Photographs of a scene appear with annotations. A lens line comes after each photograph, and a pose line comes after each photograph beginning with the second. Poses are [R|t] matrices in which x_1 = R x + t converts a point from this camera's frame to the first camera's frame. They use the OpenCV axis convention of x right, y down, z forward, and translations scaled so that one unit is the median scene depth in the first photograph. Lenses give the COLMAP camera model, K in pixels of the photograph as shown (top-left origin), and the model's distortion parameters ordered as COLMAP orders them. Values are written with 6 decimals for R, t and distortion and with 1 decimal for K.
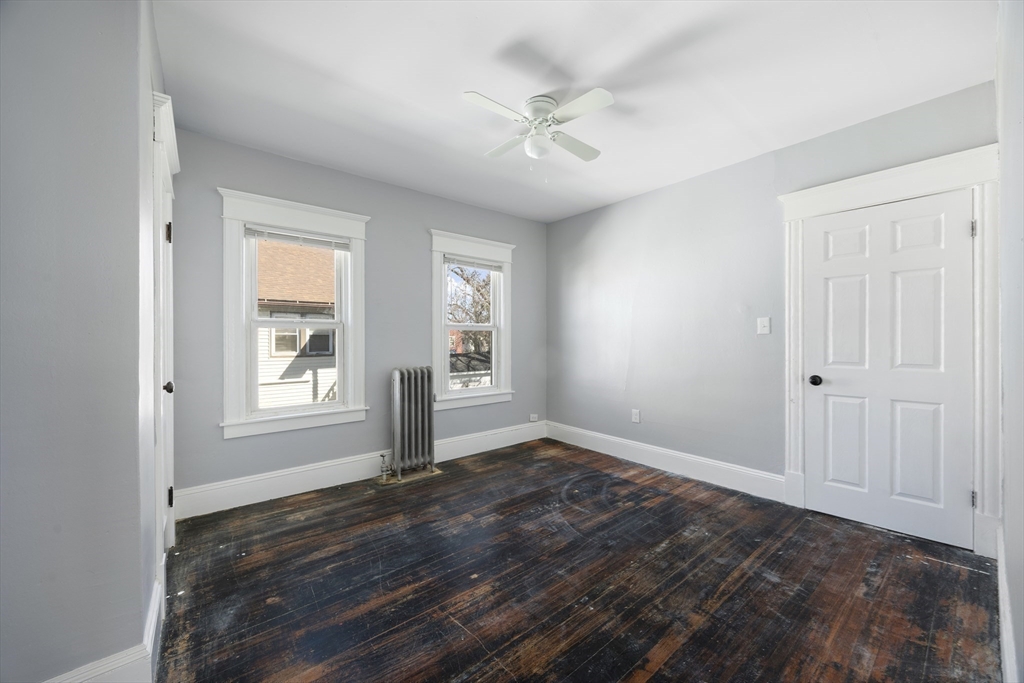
lens RADIAL K [[386.1, 0, 508.0], [0, 386.1, 340.1], [0, 0, 1]] dist [-0.005248, 0.000177]
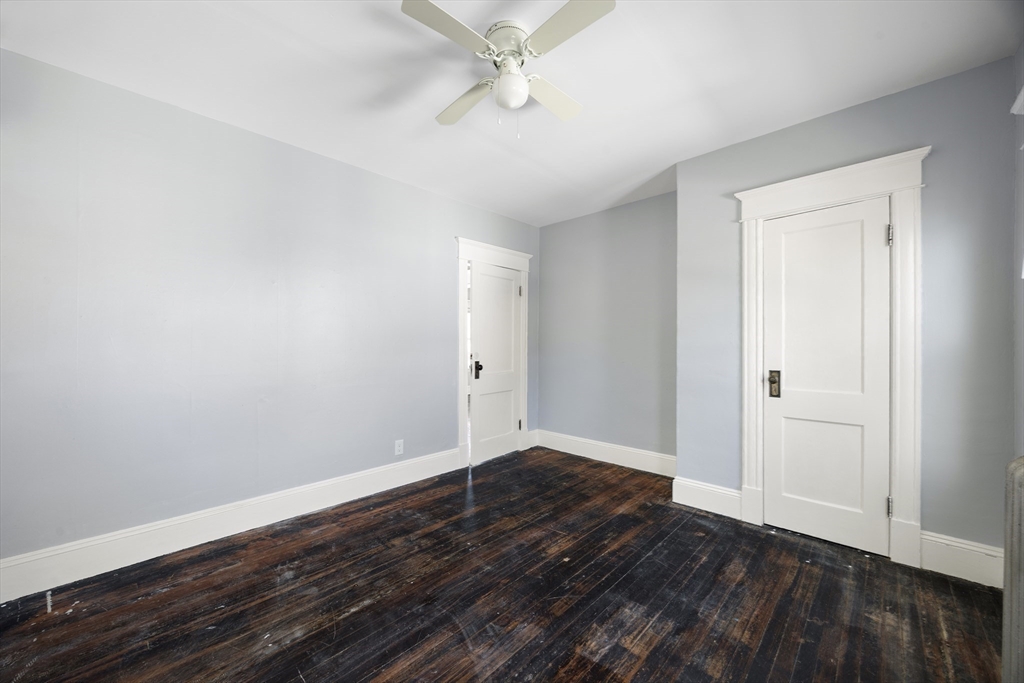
lens RADIAL K [[386.1, 0, 510.5], [0, 386.1, 339.6], [0, 0, 1]] dist [-0.005248, 0.000177]
pose [[-0.992104, 0.007895, -0.125171, 0.196793], [0.008841, 0.999936, -0.007005, -0.012129], [0.125108, -0.008056, -0.992110, 1.996000]]
